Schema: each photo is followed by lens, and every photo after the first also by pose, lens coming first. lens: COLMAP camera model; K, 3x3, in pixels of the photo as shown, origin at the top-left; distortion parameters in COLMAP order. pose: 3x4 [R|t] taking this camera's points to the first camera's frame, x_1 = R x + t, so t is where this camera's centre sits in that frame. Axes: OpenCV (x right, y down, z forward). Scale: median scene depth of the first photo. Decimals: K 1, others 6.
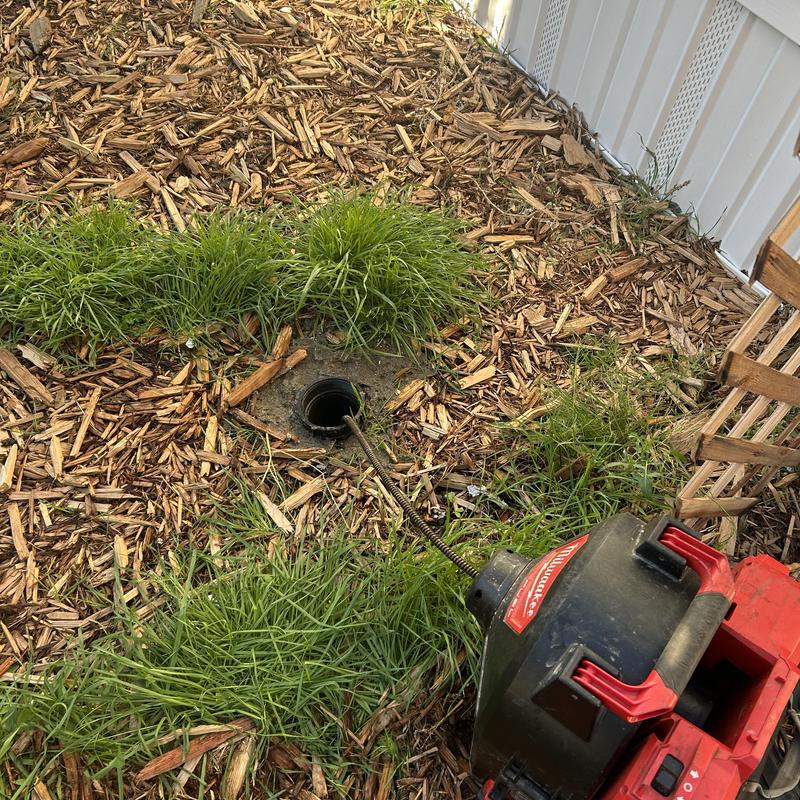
lens RADIAL K [[815.4, 0, 416.6], [0, 815.4, 400.6], [0, 0, 1]] dist [0.042886, -0.050098]
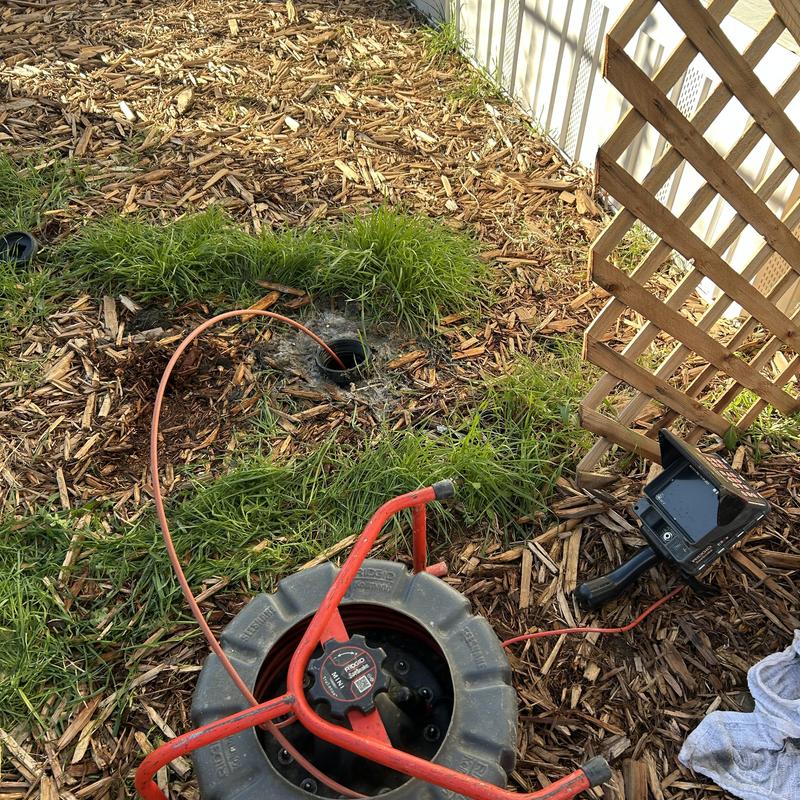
lens RADIAL K [[815.4, 0, 416.6], [0, 815.4, 400.6], [0, 0, 1]] dist [0.042886, -0.050098]
pose [[0.984682, 0.095046, -0.146179, 0.174995], [-0.119104, 0.978943, -0.165784, 0.239747], [0.127344, 0.180655, 0.975268, -0.176214]]
